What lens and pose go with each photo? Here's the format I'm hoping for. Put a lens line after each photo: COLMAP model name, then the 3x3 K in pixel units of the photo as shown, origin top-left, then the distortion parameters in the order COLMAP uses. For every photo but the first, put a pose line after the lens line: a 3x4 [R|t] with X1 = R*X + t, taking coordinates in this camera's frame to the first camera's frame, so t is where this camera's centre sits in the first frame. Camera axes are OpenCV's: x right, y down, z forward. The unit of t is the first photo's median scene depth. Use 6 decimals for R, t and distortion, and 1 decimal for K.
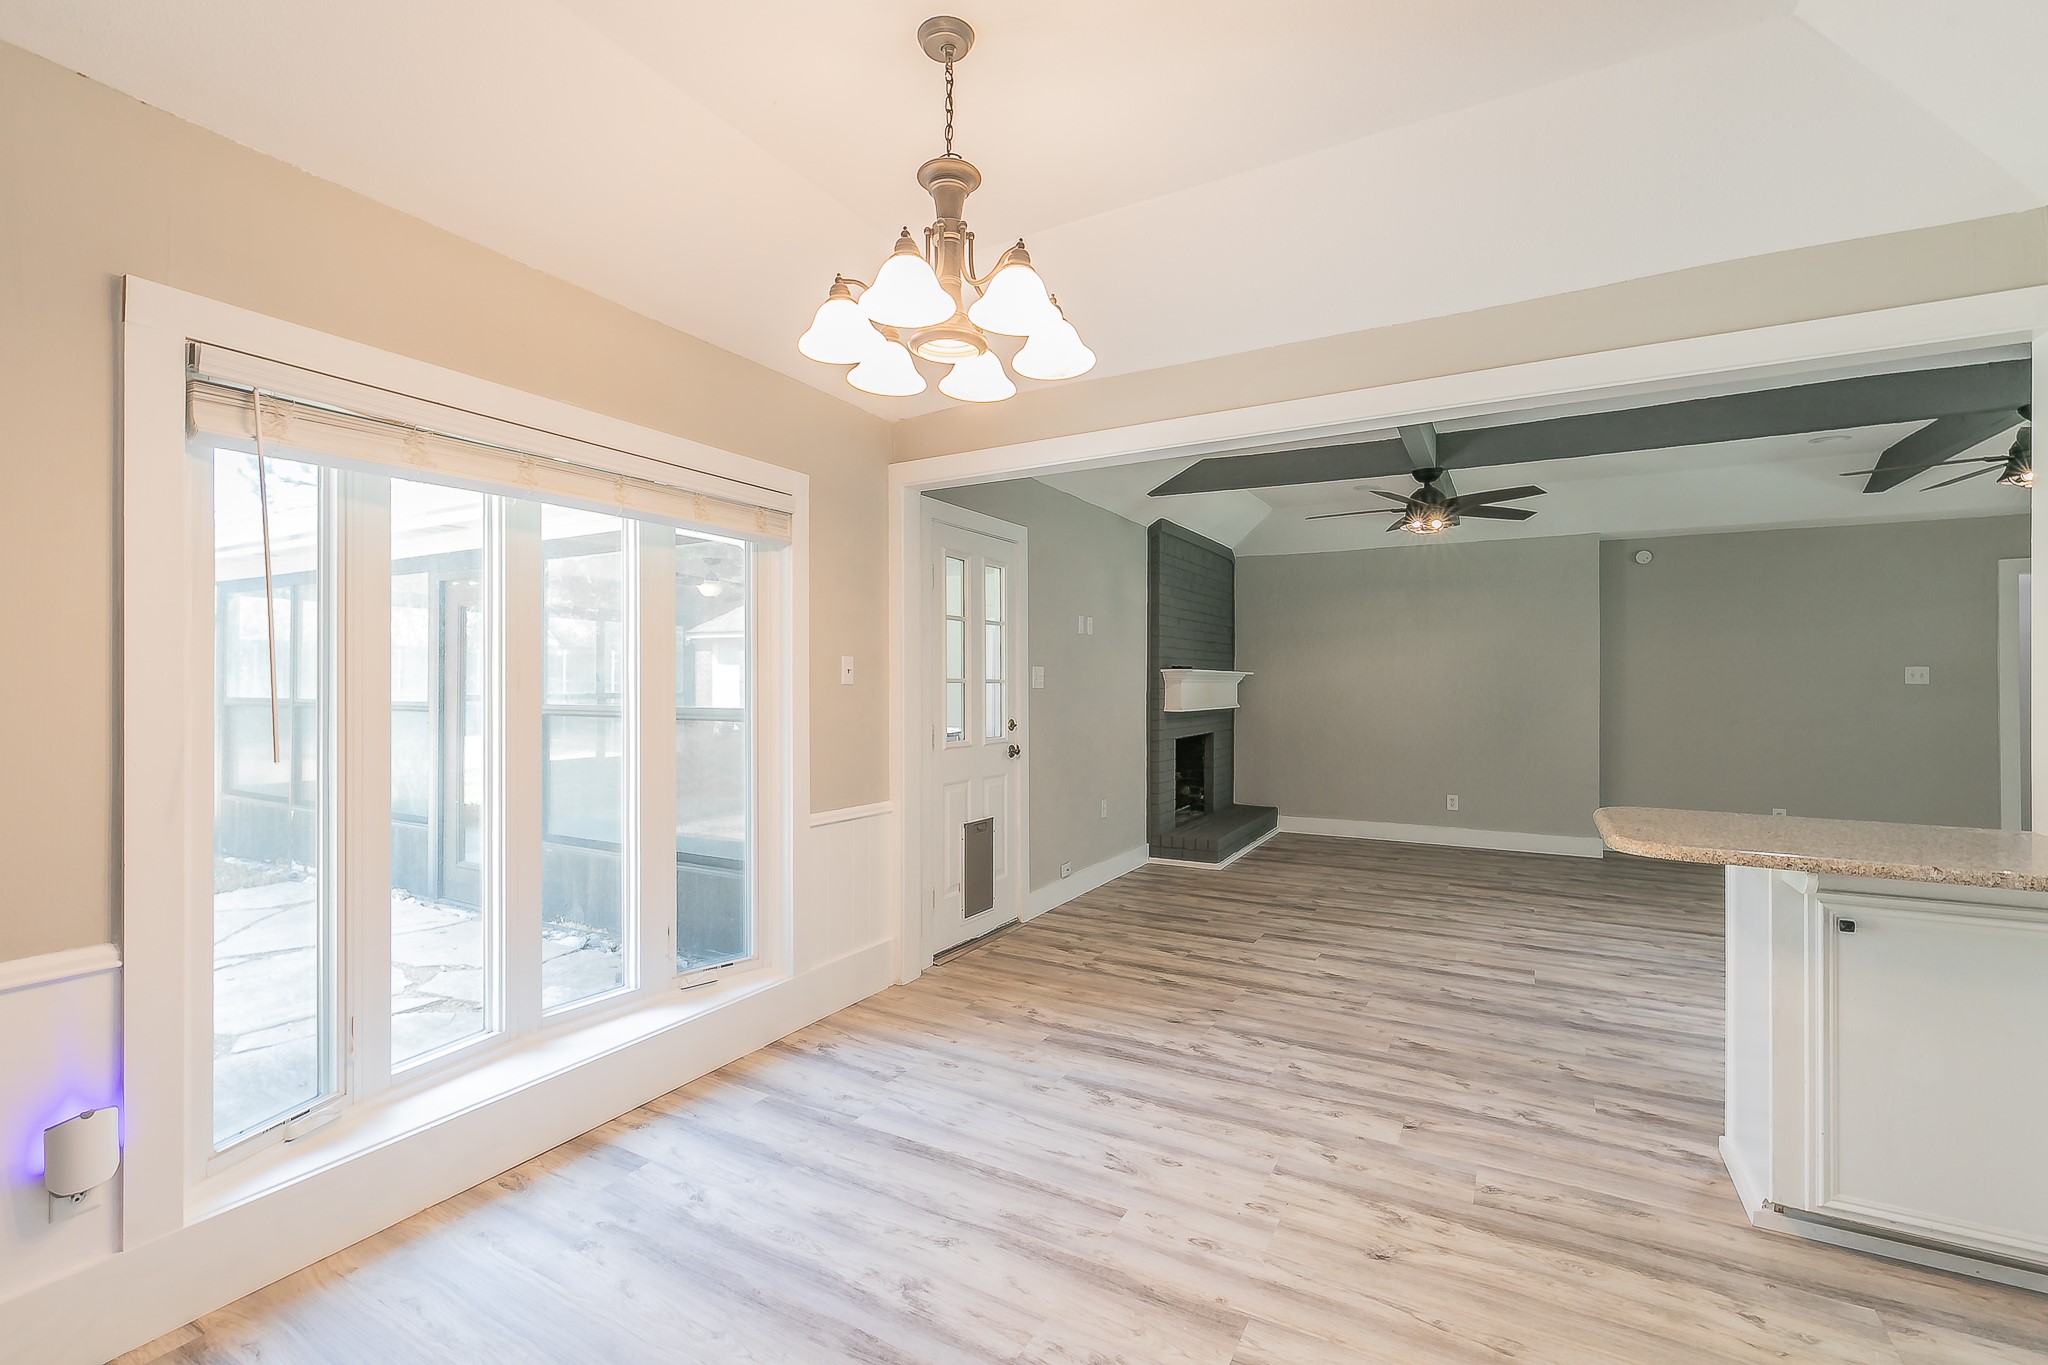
lens RADIAL K [[904.4, 0, 1026.3], [0, 904.4, 715.3], [0, 0, 1]] dist [0.001941, 0.000375]
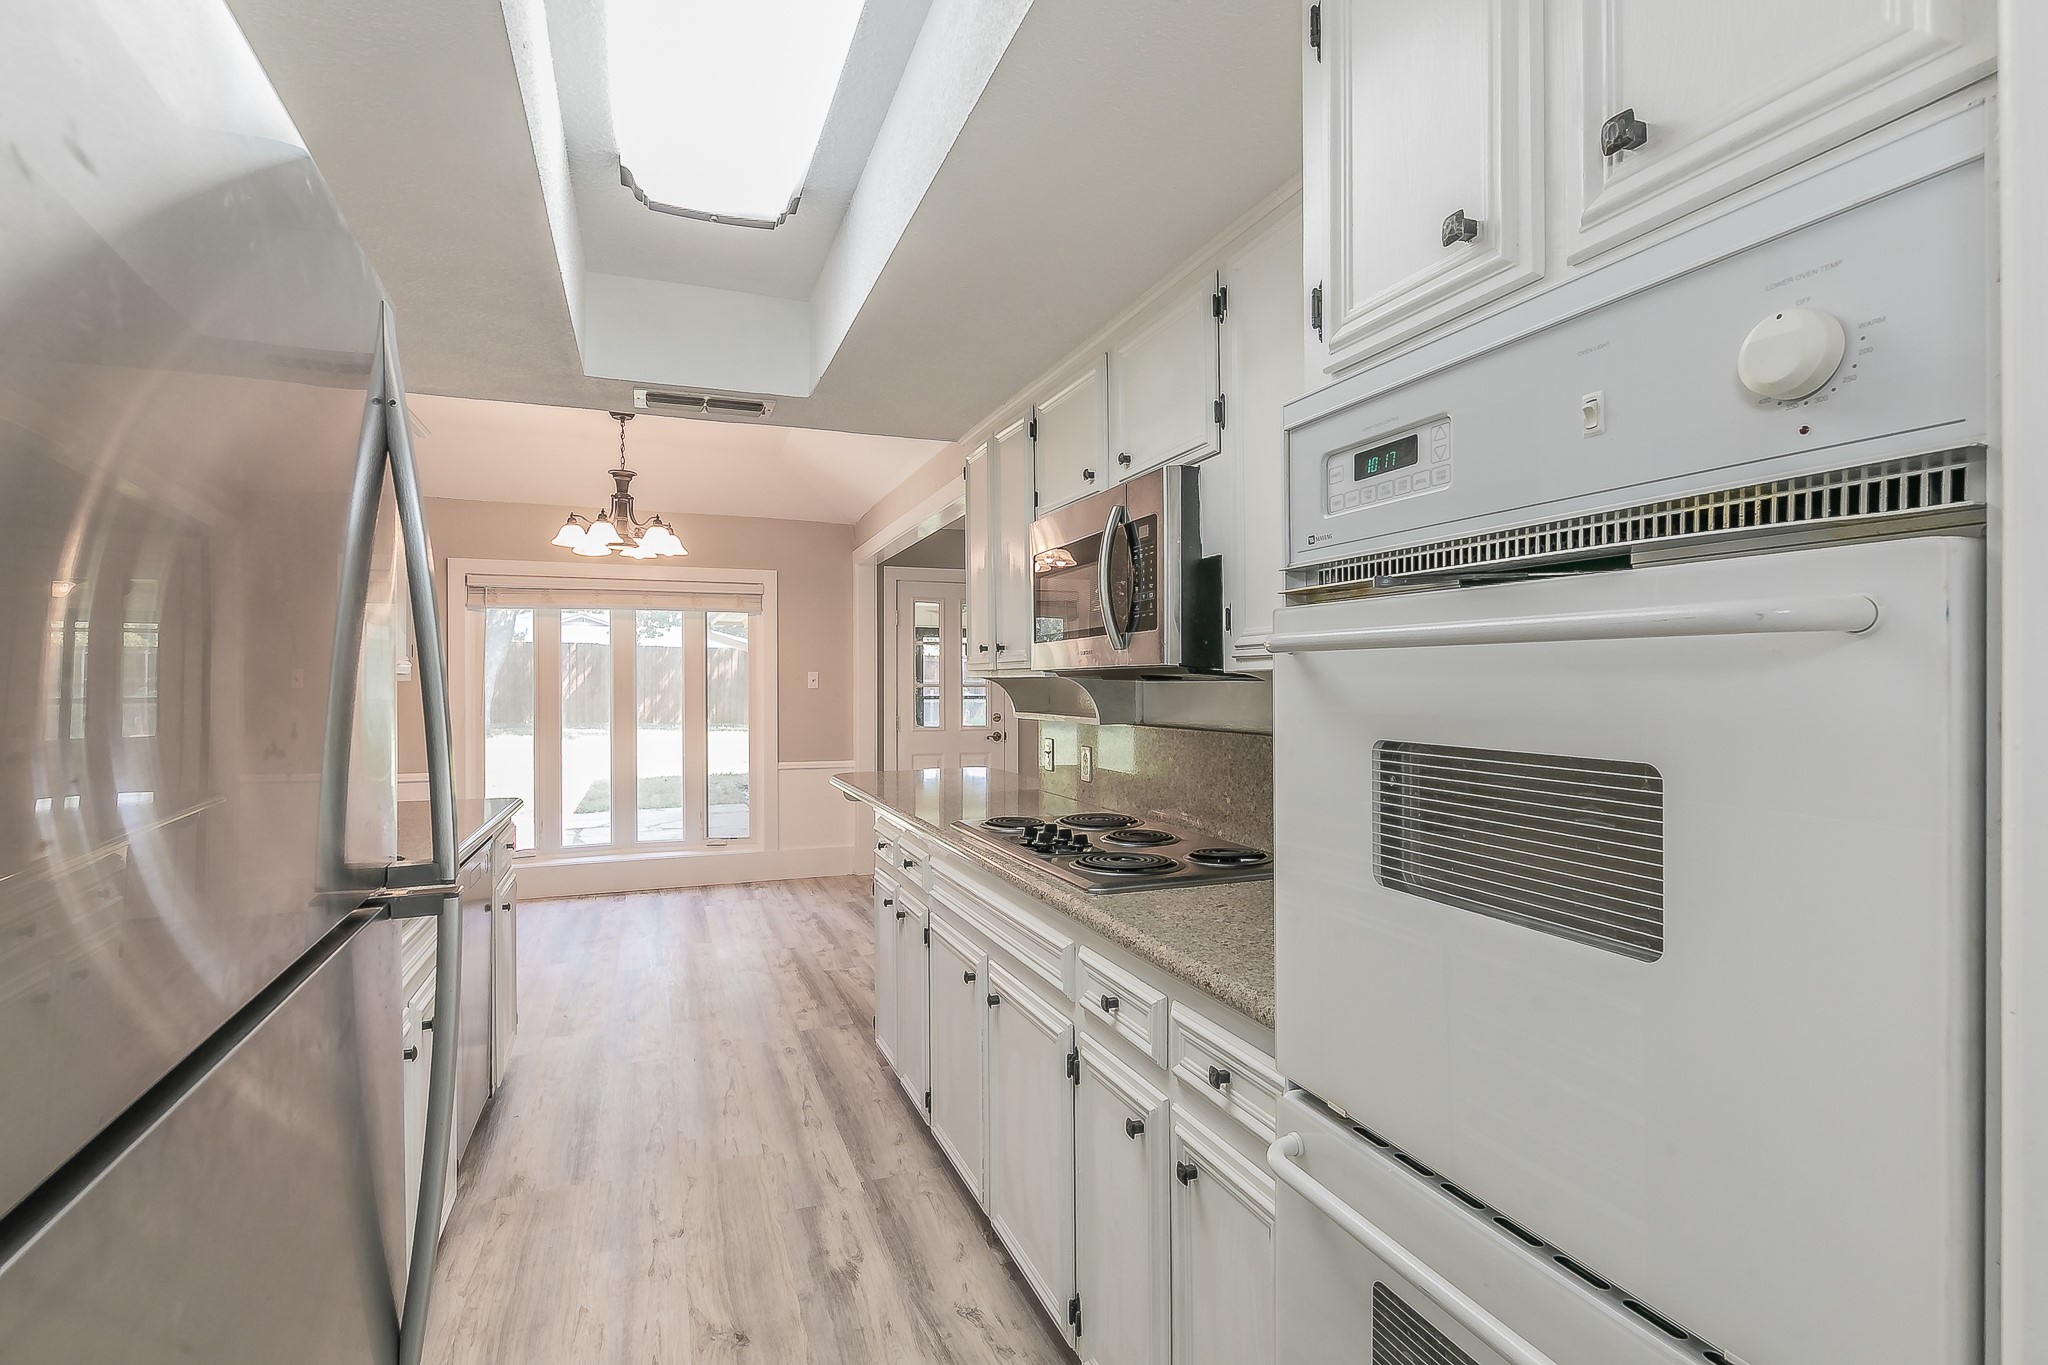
lens RADIAL K [[995.9, 0, 1034.8], [0, 995.9, 685.2], [0, 0, 1]] dist [0.005951, 0.000251]
pose [[0.769923, -0.008166, -0.638085, 1.248131], [-0.019475, 0.999152, -0.036286, 0.019184], [0.637840, 0.040364, 0.769110, -0.172036]]
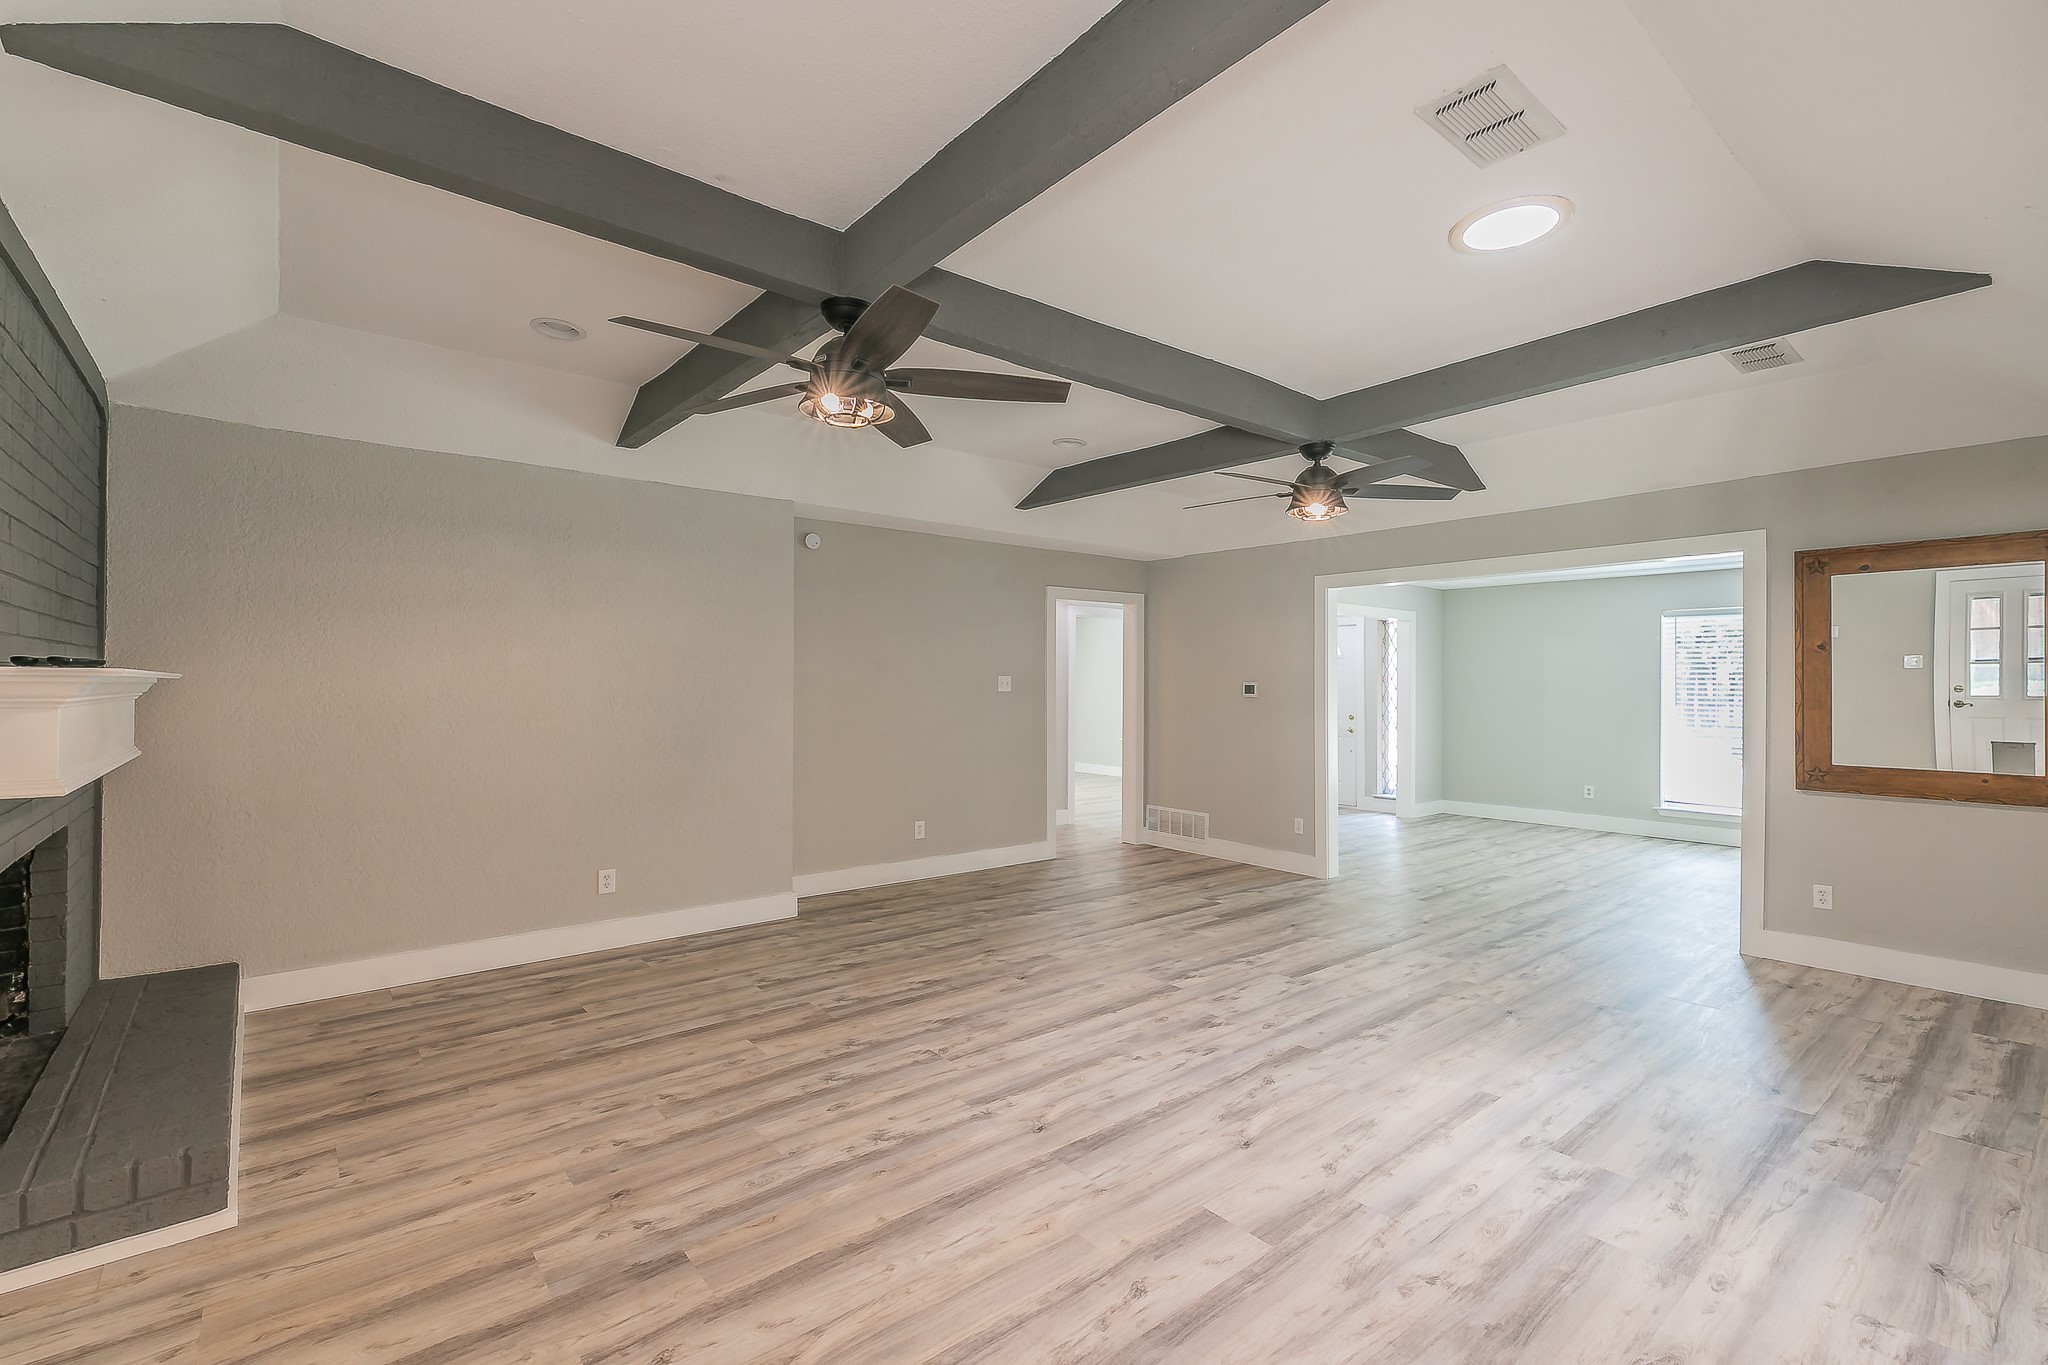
lens RADIAL K [[904.4, 0, 1024.4], [0, 904.4, 662.0], [0, 0, 1]] dist [0.001941, 0.000375]
pose [[0.371239, 0.016695, 0.928387, -0.009481], [0.037360, 0.998760, -0.032900, -0.045980], [-0.927786, 0.046898, 0.370155, 0.949716]]
